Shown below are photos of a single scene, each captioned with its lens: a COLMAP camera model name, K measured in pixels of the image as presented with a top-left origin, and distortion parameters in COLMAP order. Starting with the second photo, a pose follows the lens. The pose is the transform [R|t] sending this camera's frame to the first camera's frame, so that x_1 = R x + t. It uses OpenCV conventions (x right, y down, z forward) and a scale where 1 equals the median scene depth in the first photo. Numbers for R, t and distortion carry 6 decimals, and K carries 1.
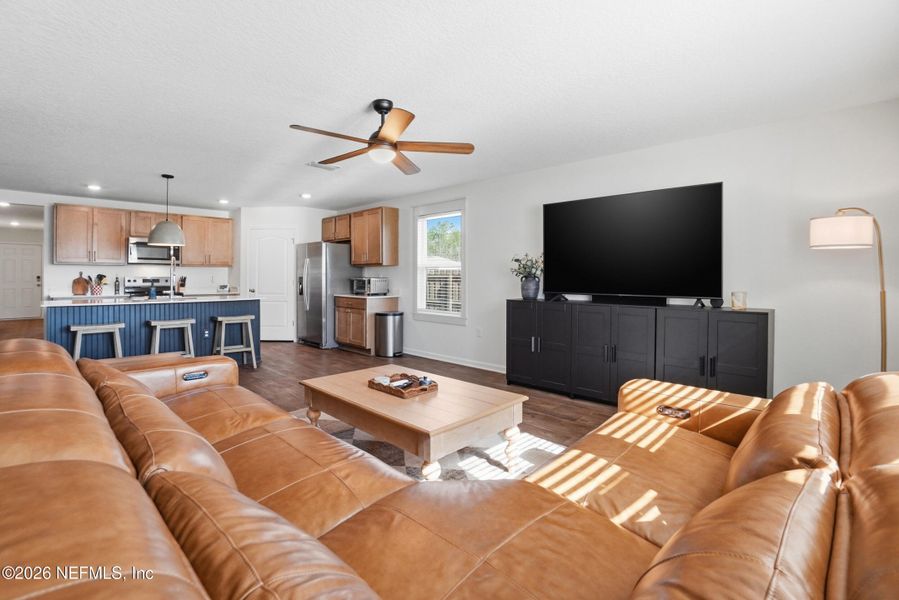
lens RADIAL K [[417.3, 0, 440.3], [0, 417.3, 282.5], [0, 0, 1]] dist [-0.058763, 0.021486]
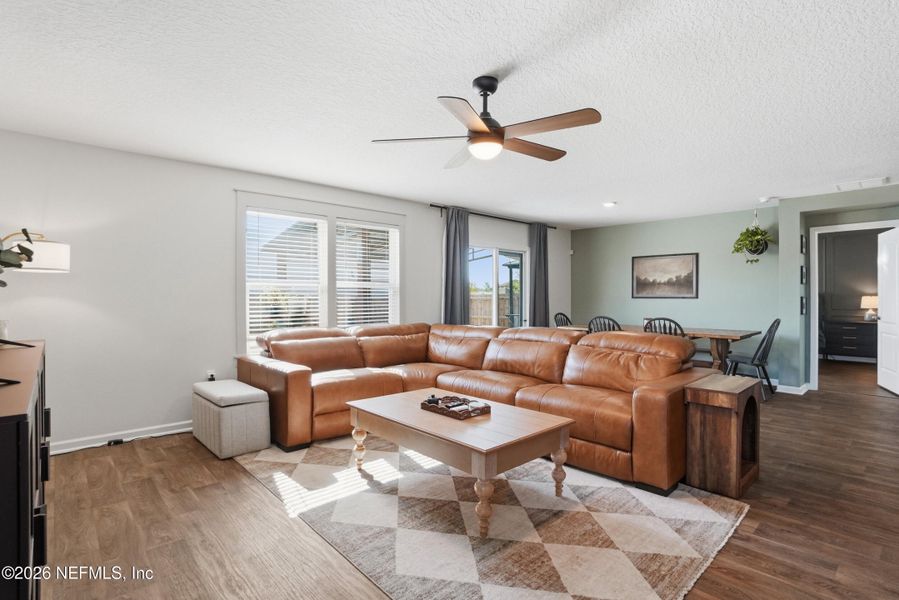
lens RADIAL K [[447.2, 0, 449.5], [0, 447.2, 300.0], [0, 0, 1]] dist [-0.020604, 0.000316]
pose [[-0.999485, -0.000375, 0.032094, -0.045541], [0.000388, 0.999718, 0.023736, -0.015845], [-0.032094, 0.023737, -0.999203, 0.851217]]
